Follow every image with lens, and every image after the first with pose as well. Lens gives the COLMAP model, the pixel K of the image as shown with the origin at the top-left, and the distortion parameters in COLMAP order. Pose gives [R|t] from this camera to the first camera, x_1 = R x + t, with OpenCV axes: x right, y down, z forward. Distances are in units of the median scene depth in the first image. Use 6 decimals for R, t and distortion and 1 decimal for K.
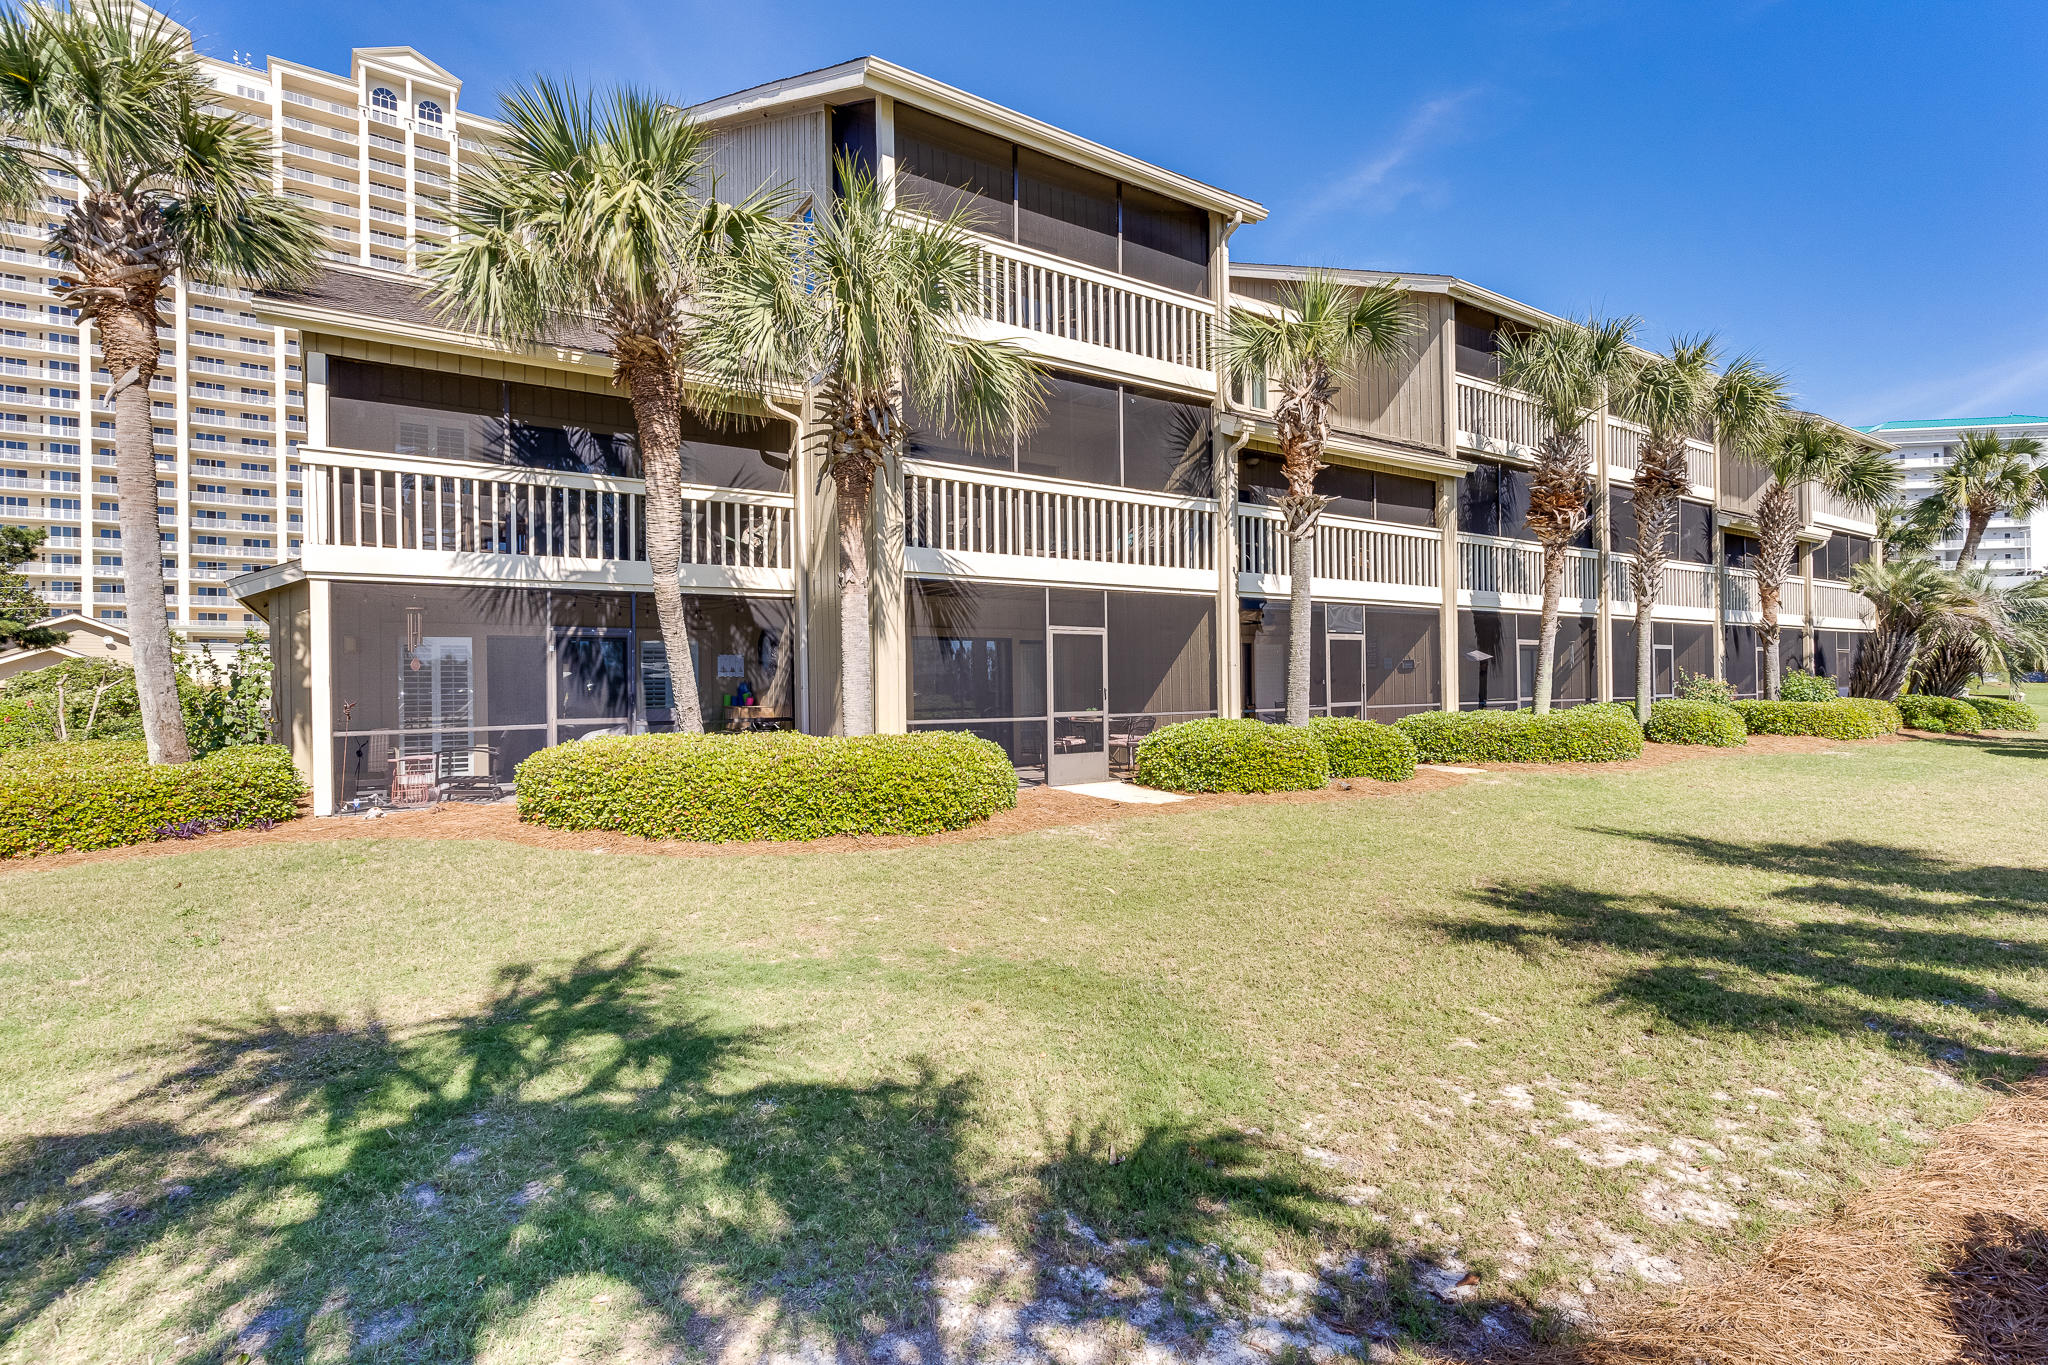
lens RADIAL K [[1158.0, 0, 1027.6], [0, 1158.0, 673.0], [0, 0, 1]] dist [0.006713, 0.002320]
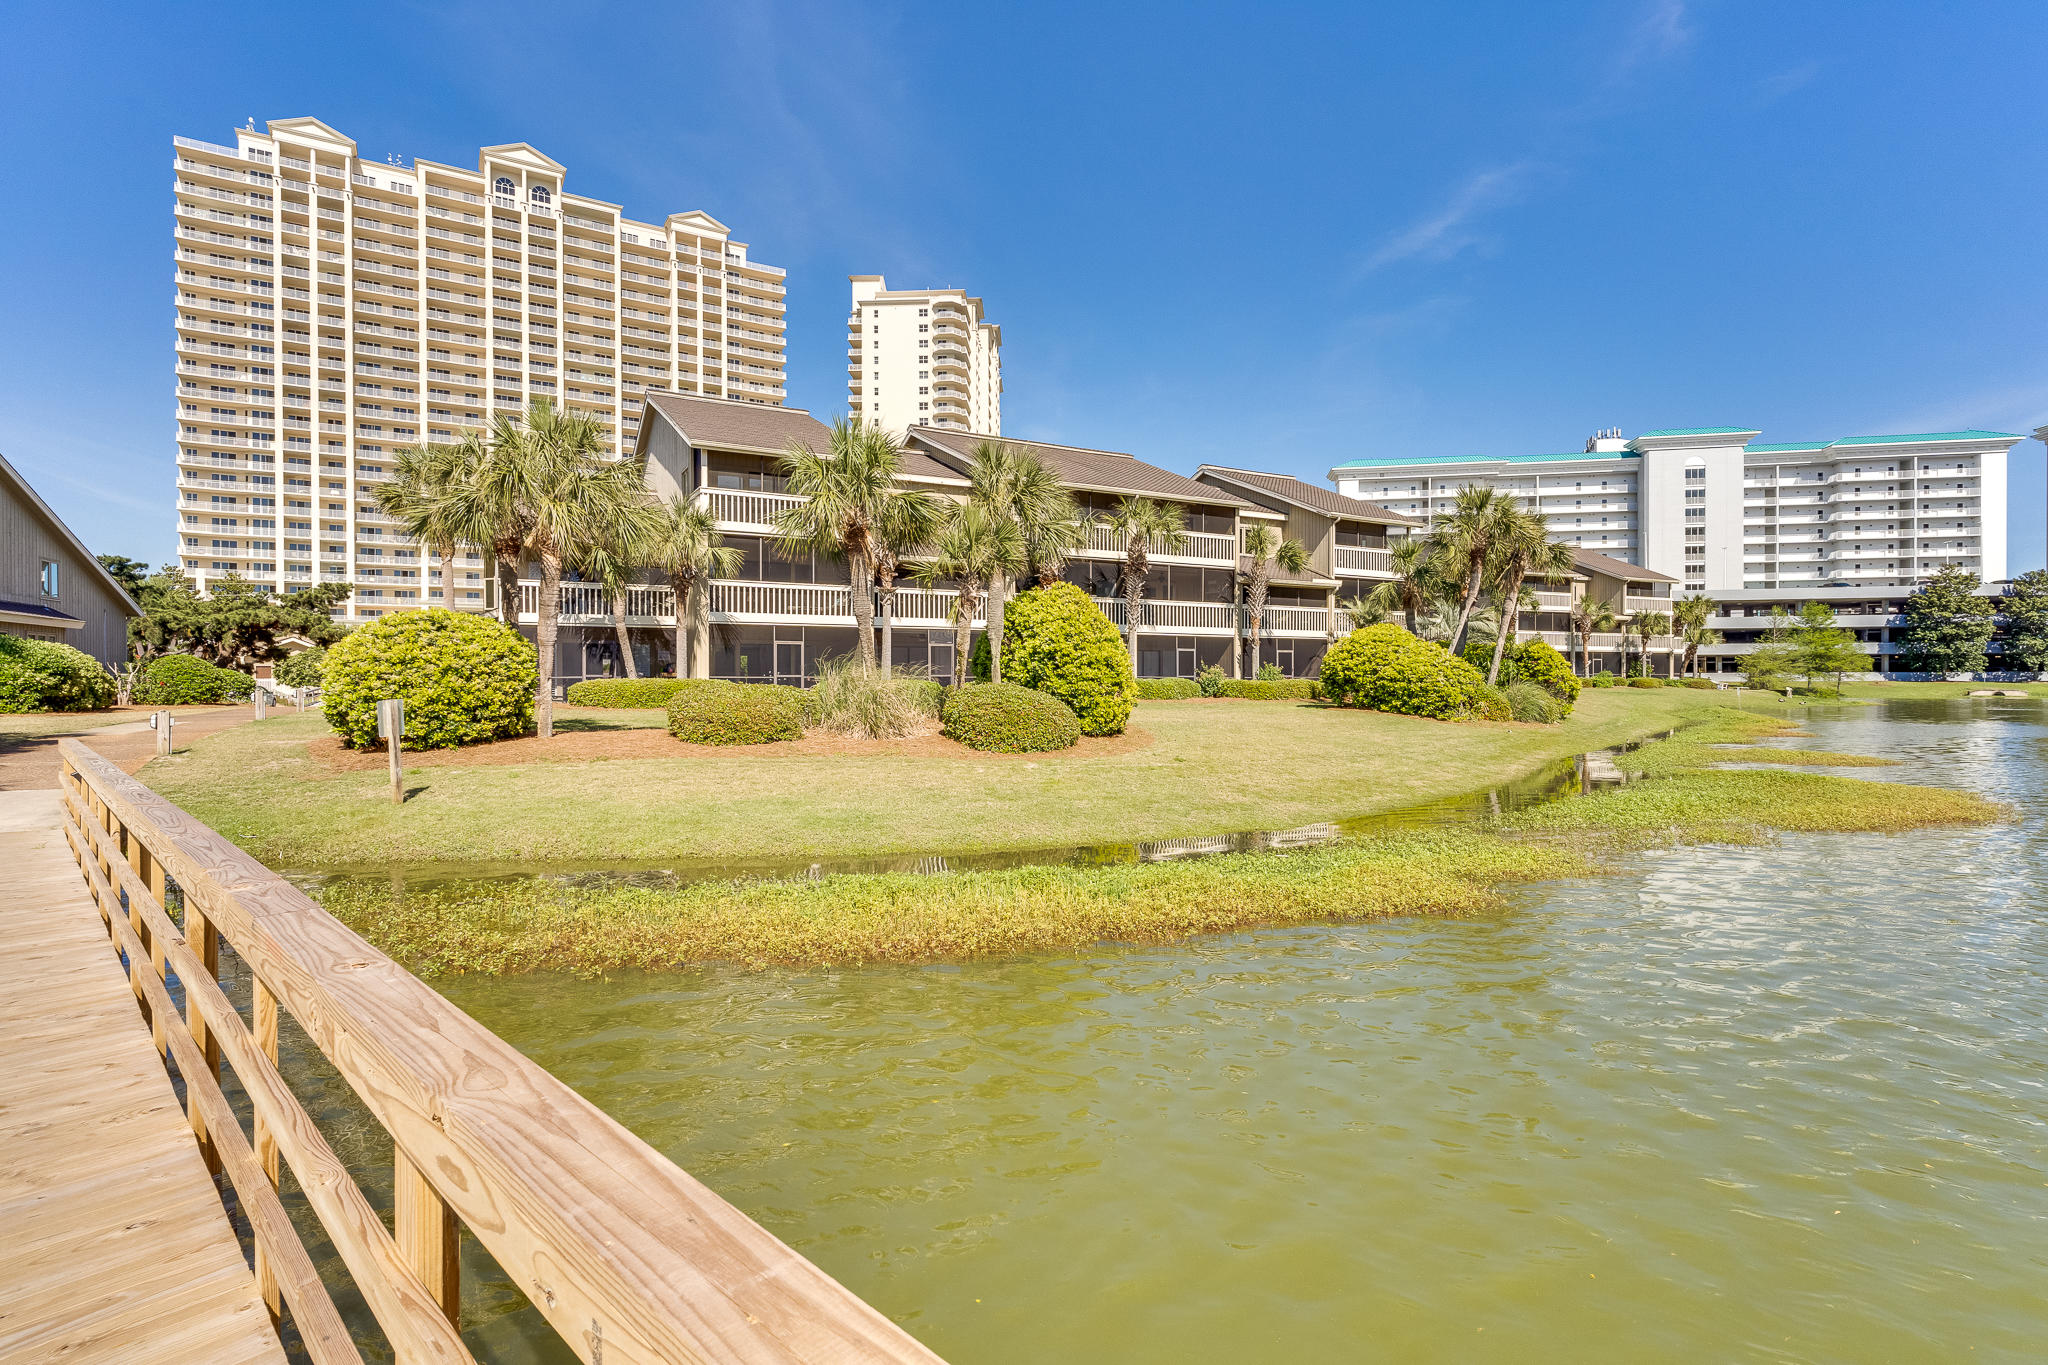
lens RADIAL K [[1158.0, 0, 1018.1], [0, 1158.0, 681.9], [0, 0, 1]] dist [0.006713, 0.002320]
pose [[0.996470, 0.010644, -0.083278, 0.095323], [-0.009453, 0.999847, 0.014691, 0.000879], [0.083421, -0.013852, 0.996418, -0.185837]]
